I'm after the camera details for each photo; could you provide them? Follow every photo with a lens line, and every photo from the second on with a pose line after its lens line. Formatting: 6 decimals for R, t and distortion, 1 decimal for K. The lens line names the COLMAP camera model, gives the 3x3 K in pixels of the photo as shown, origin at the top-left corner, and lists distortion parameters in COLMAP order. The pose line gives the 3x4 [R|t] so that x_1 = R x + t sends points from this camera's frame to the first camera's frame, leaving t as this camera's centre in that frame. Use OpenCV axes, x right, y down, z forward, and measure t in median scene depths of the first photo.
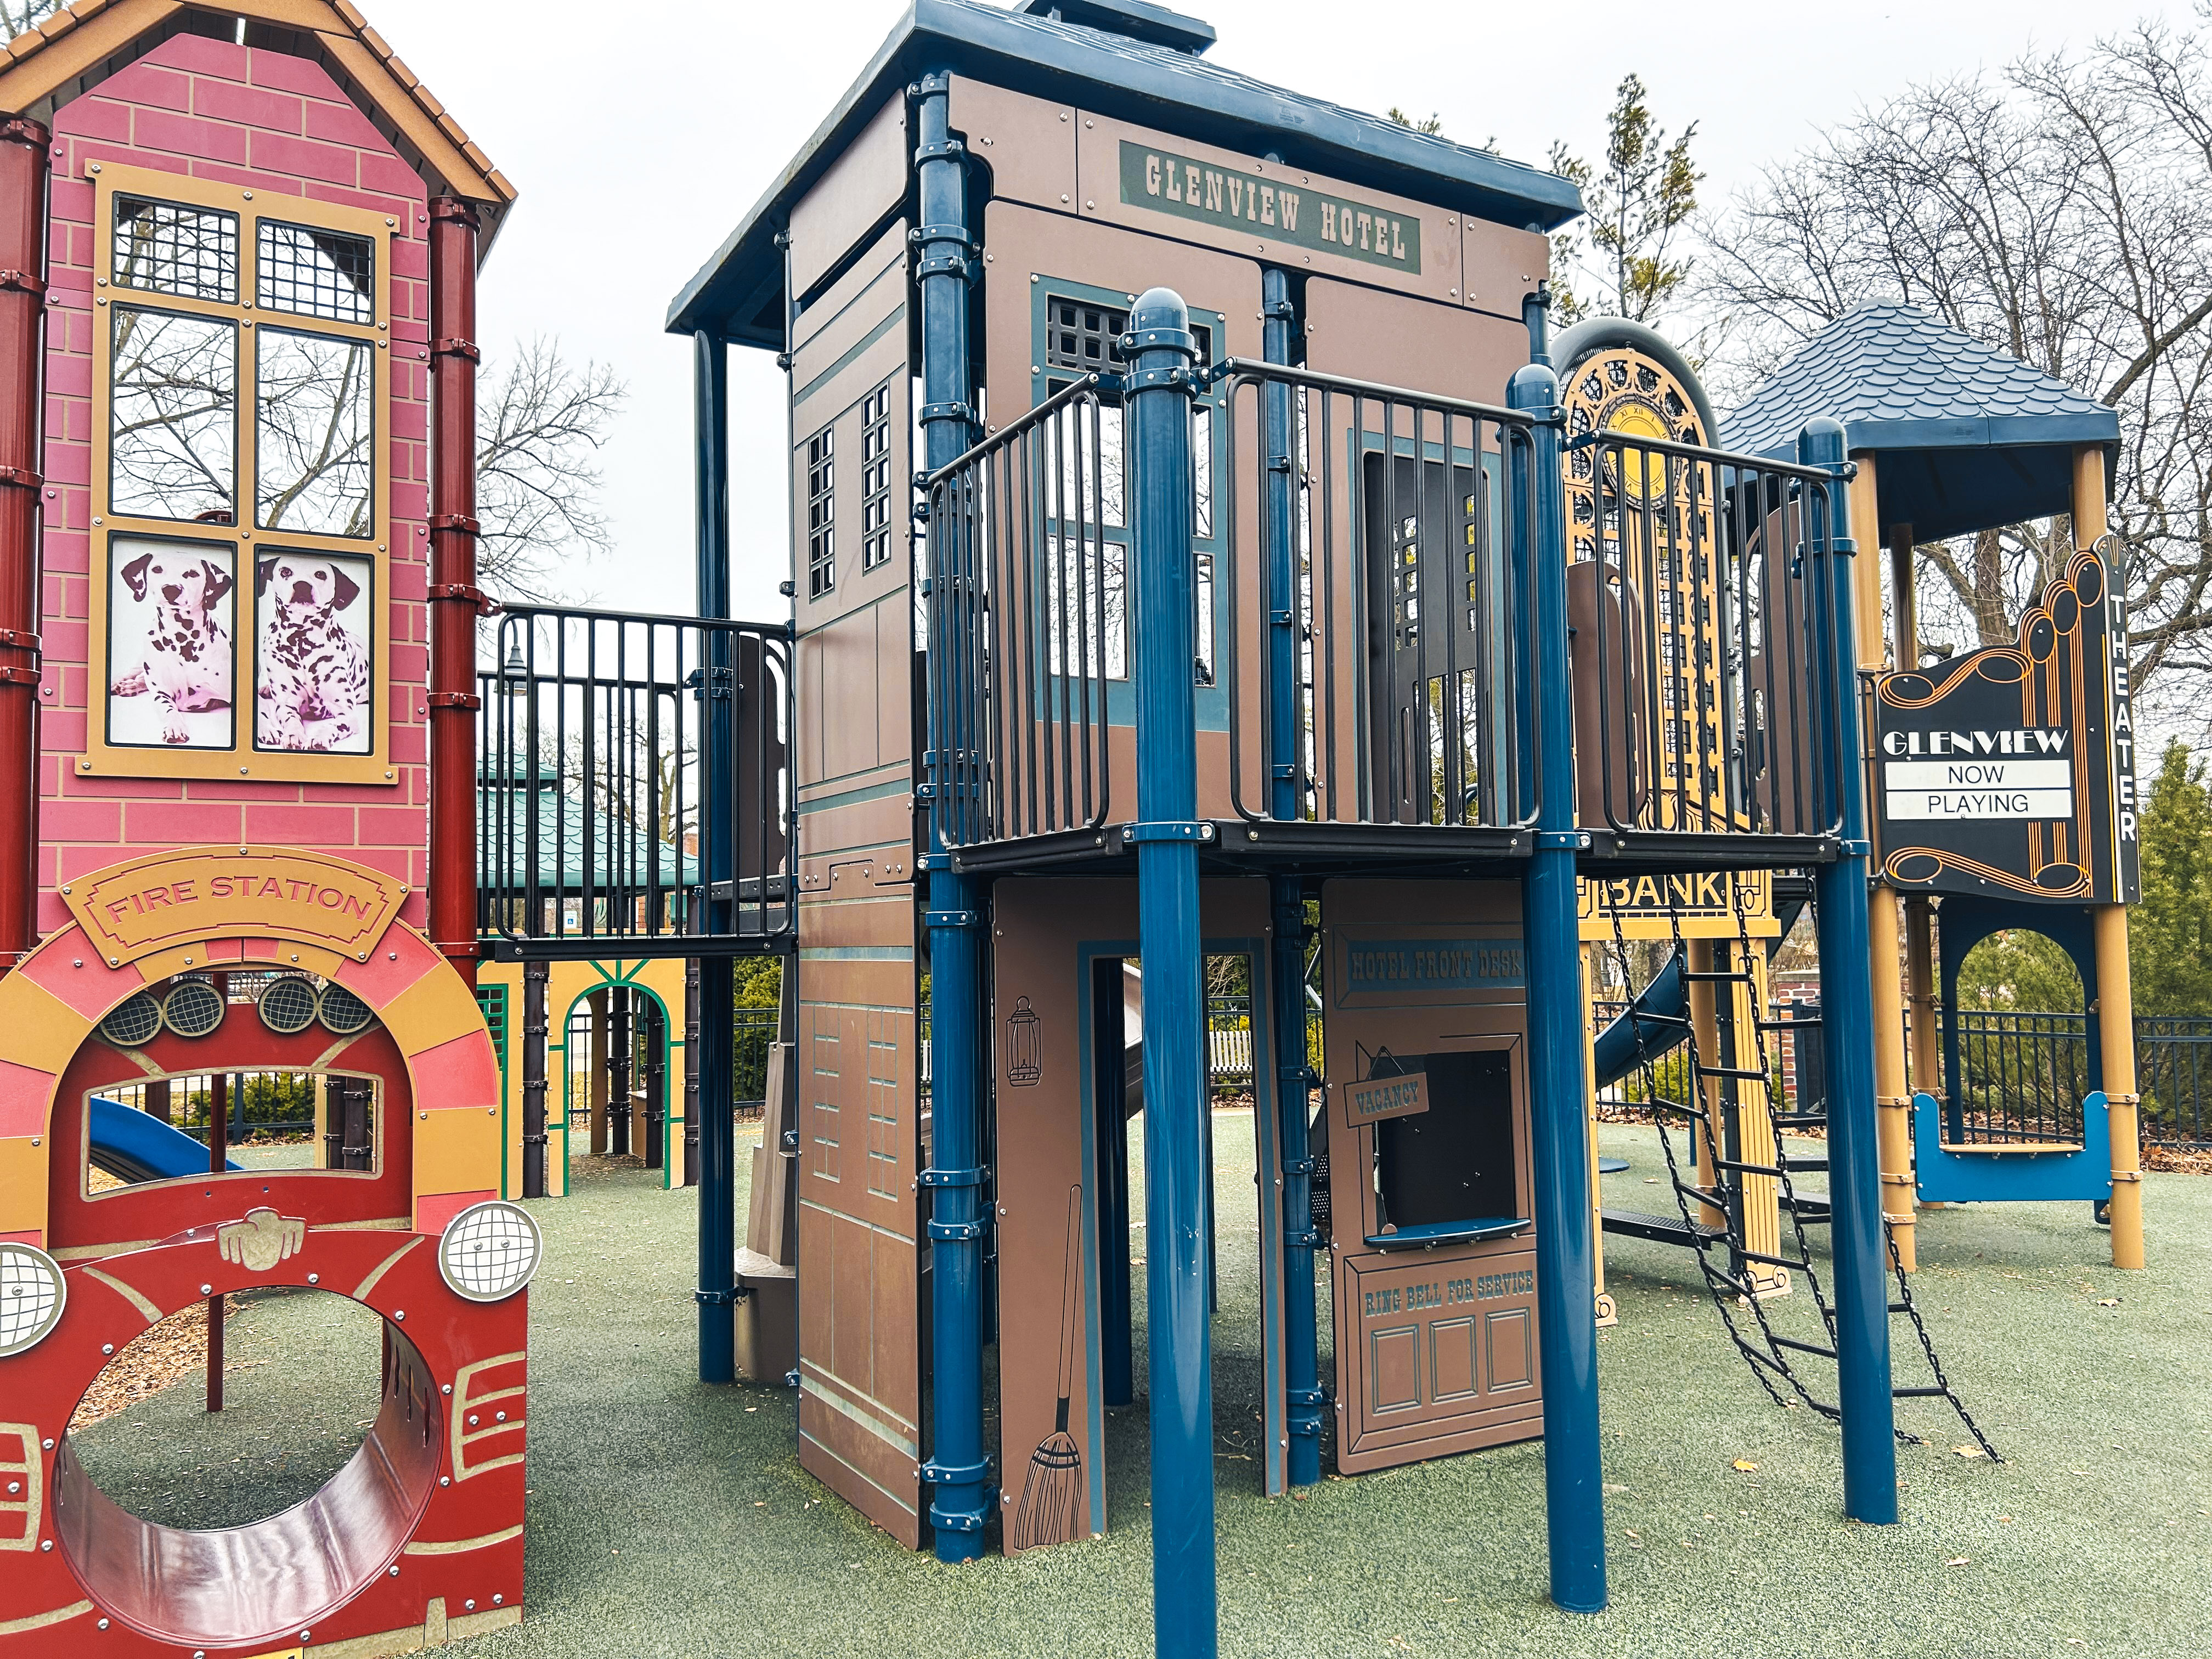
lens RADIAL K [[1639.9, 0, 1094.8], [0, 1639.9, 840.7], [0, 0, 1]] dist [0.048725, -0.066418]
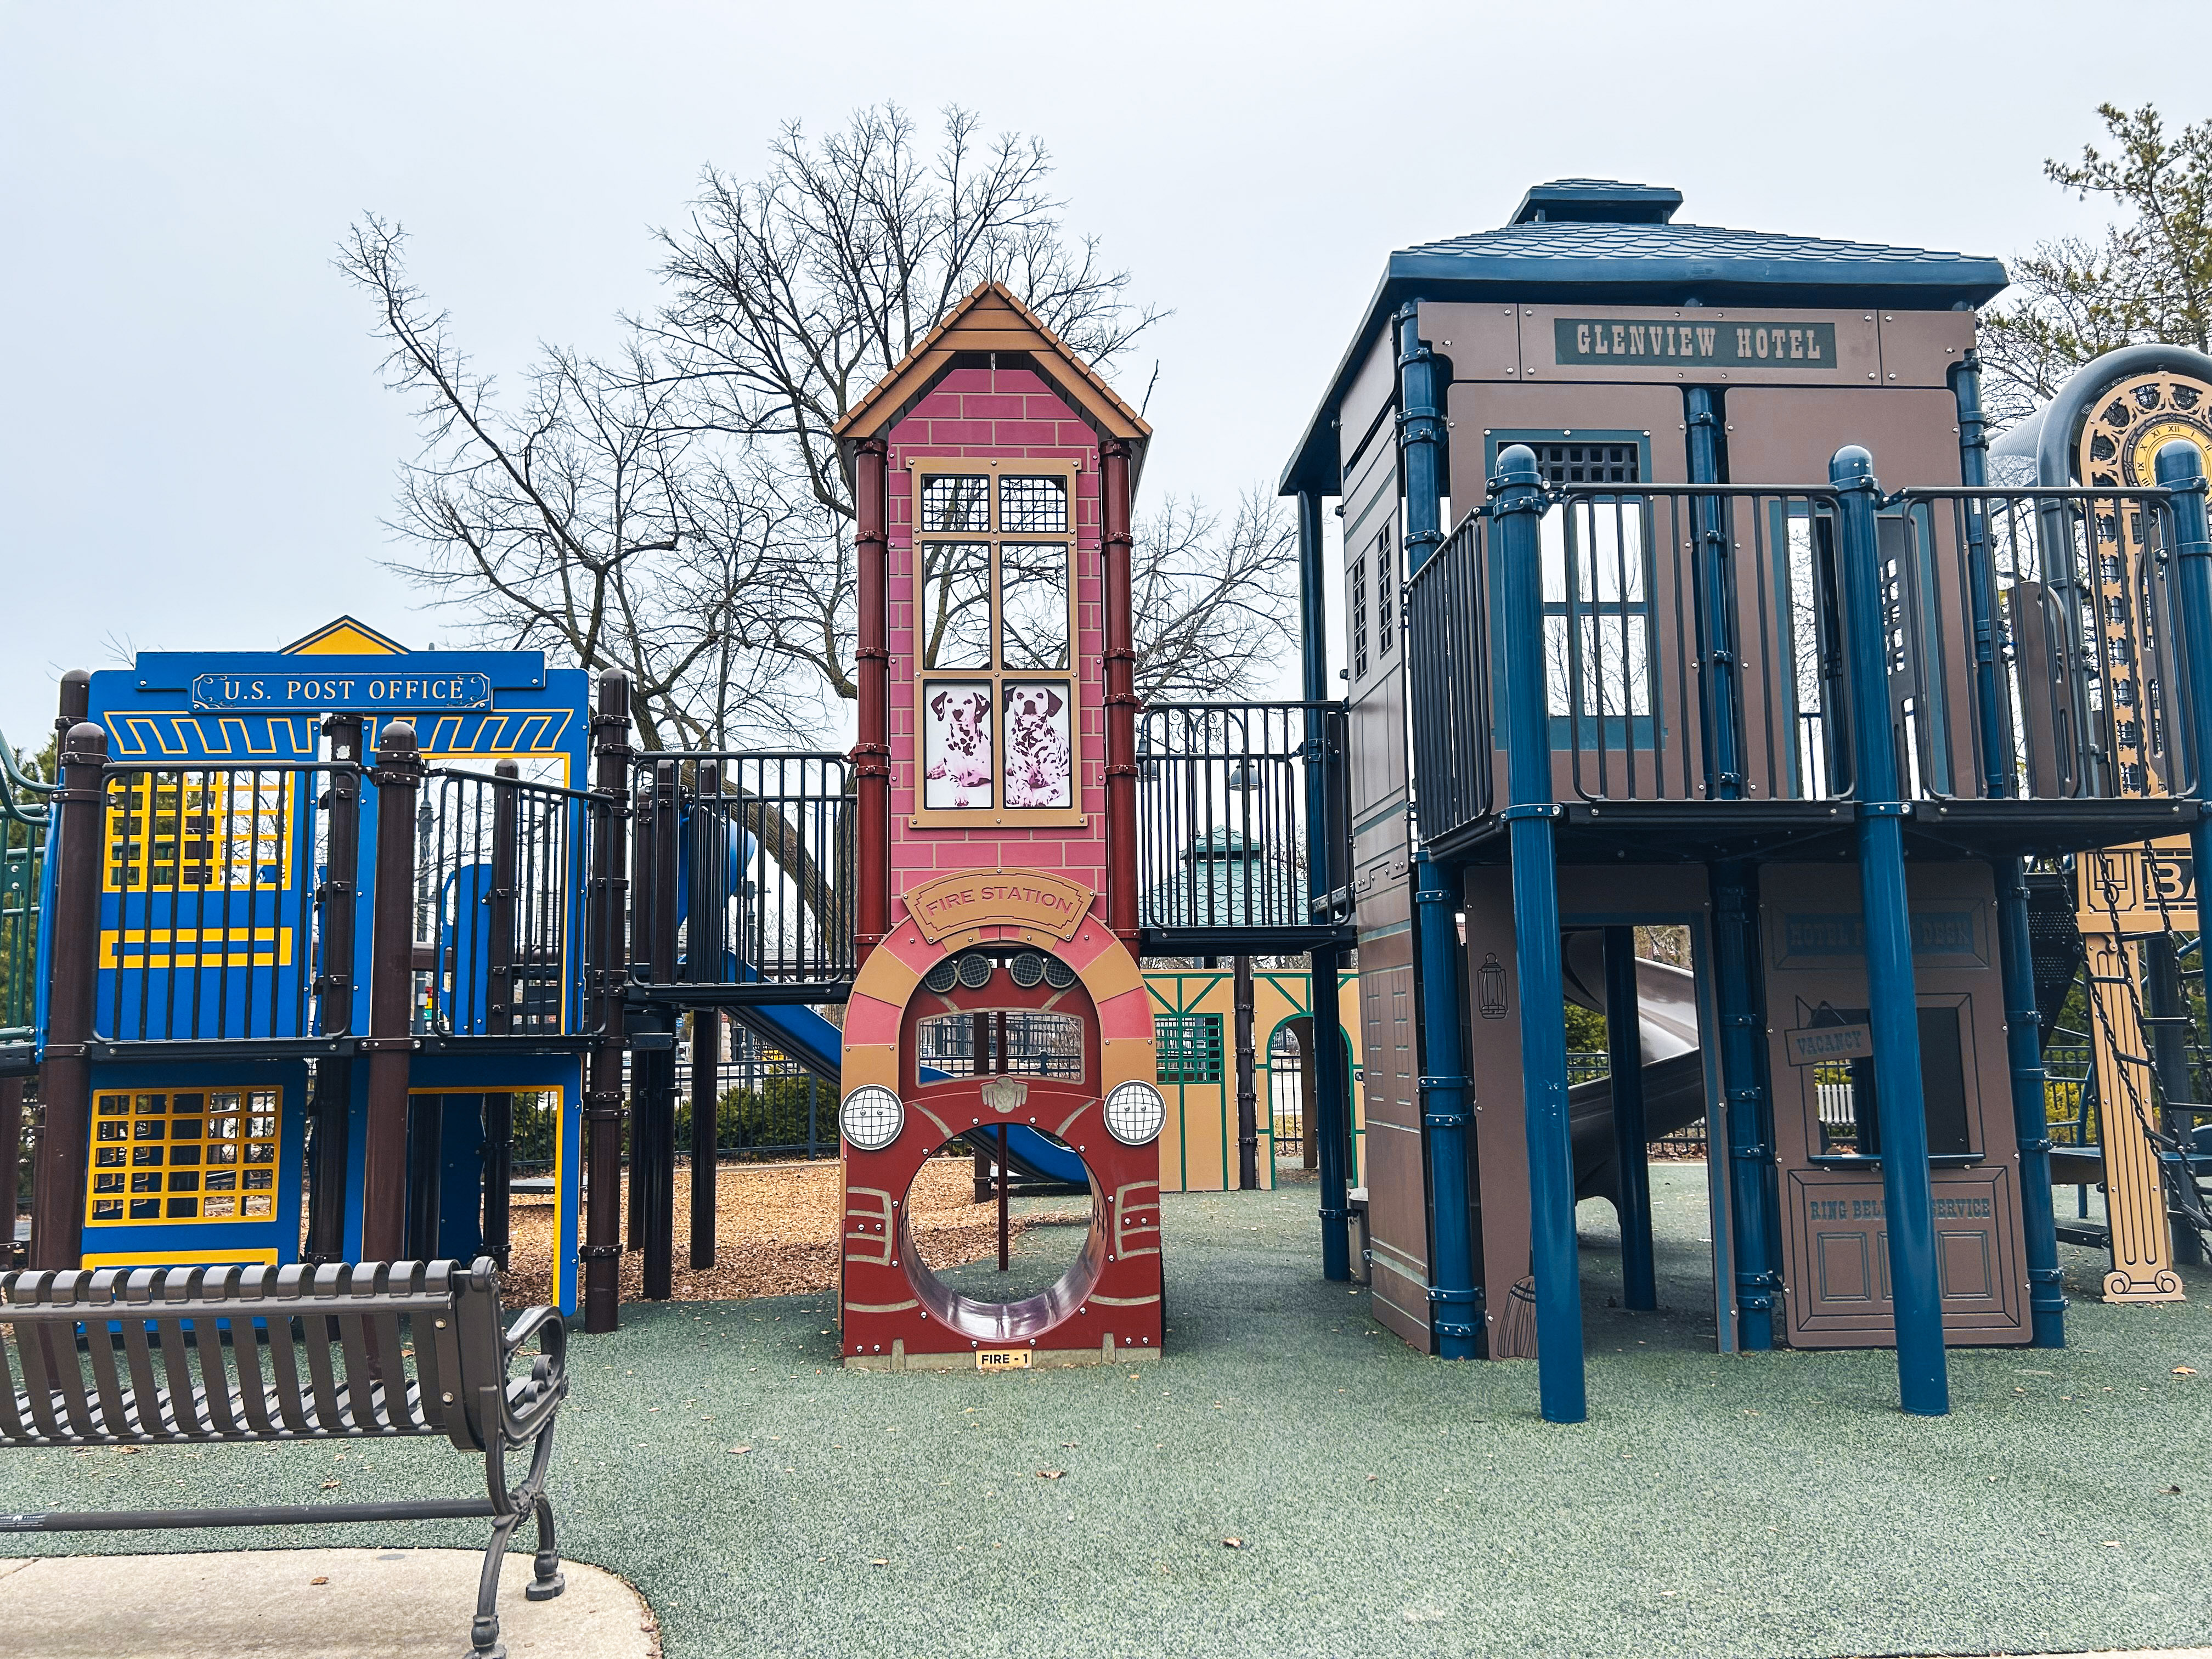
lens RADIAL K [[1639.9, 0, 1084.2], [0, 1639.9, 848.5], [0, 0, 1]] dist [0.048725, -0.066418]
pose [[0.892620, -0.048527, -0.448191, 0.254394], [0.024354, 0.997929, -0.059545, 0.076723], [0.450152, 0.042235, 0.891952, -0.354262]]
